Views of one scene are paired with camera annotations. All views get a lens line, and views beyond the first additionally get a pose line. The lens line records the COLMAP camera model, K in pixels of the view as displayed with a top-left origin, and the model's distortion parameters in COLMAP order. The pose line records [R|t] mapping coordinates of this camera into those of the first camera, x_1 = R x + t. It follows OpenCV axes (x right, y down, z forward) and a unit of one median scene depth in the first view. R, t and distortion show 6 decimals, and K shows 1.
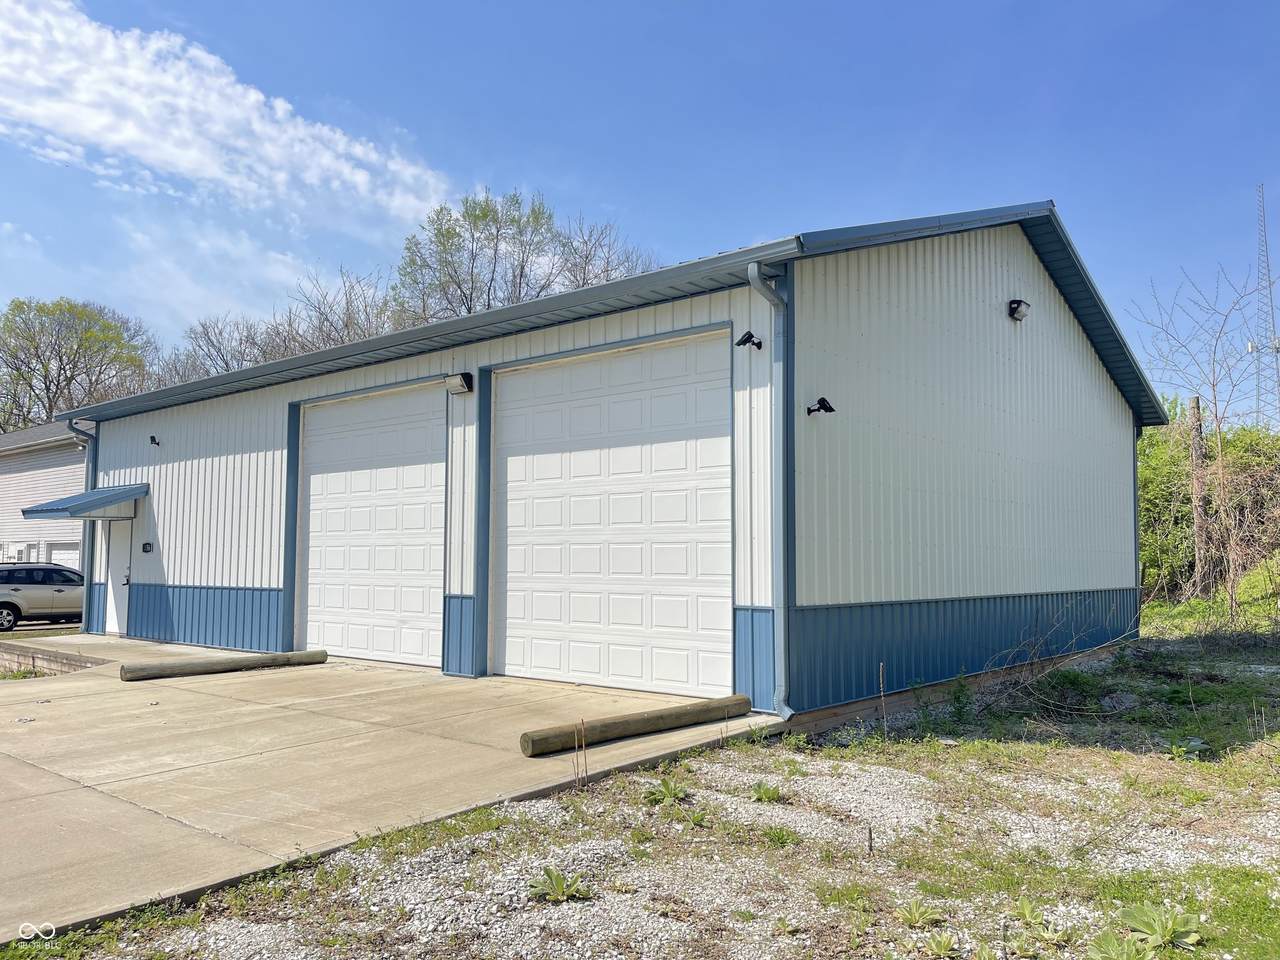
lens RADIAL K [[952.3, 0, 640.0], [0, 952.3, 480.0], [0, 0, 1]] dist [0.047459, -0.041090]
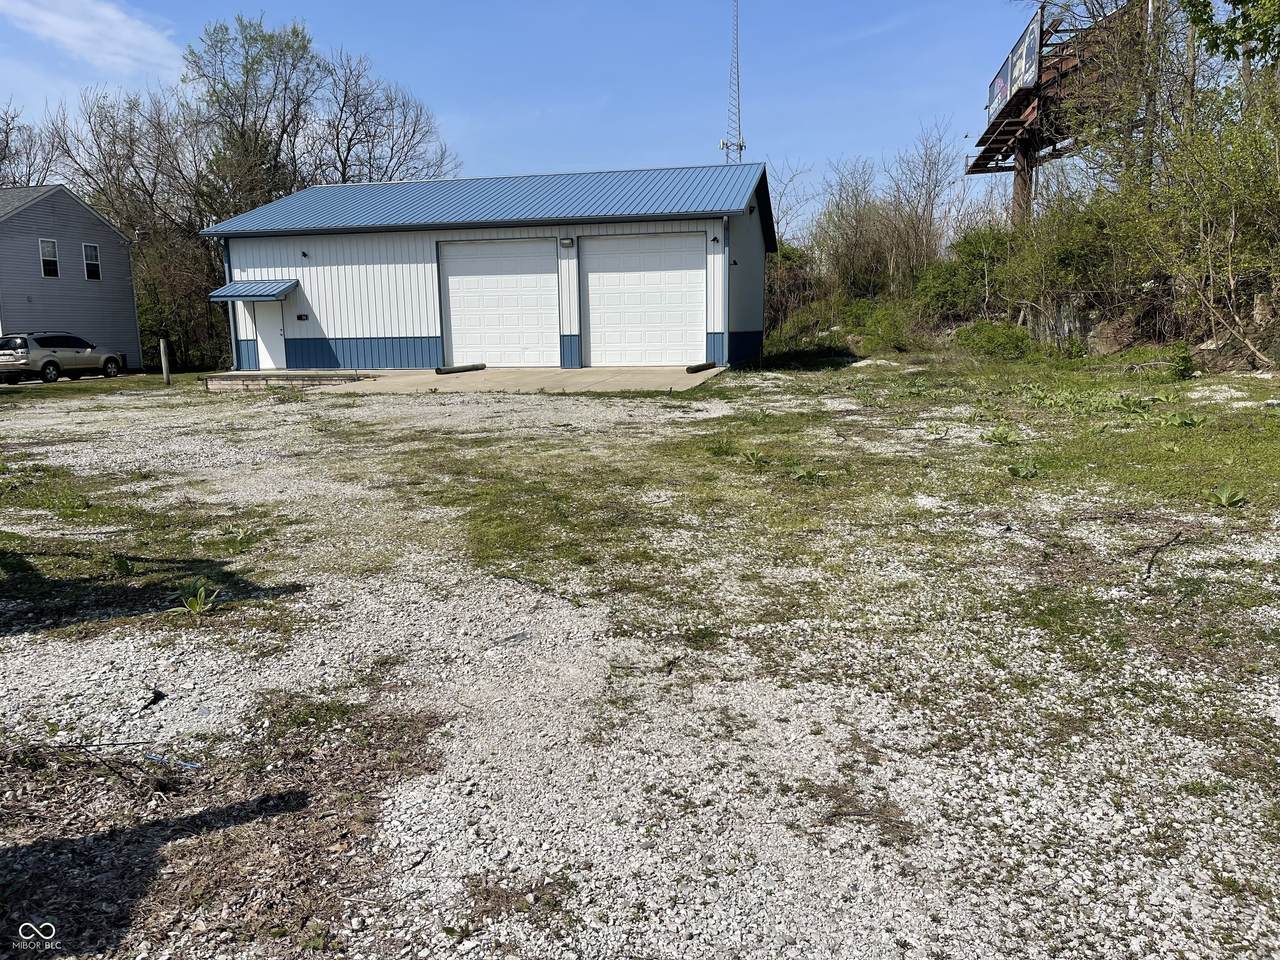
lens RADIAL K [[952.3, 0, 640.0], [0, 952.3, 480.0], [0, 0, 1]] dist [0.047459, -0.041090]
pose [[0.882588, -0.093754, 0.460705, -1.153885], [-0.018702, 0.972139, 0.233659, -0.085495], [-0.469776, -0.214841, 0.856244, -1.190880]]
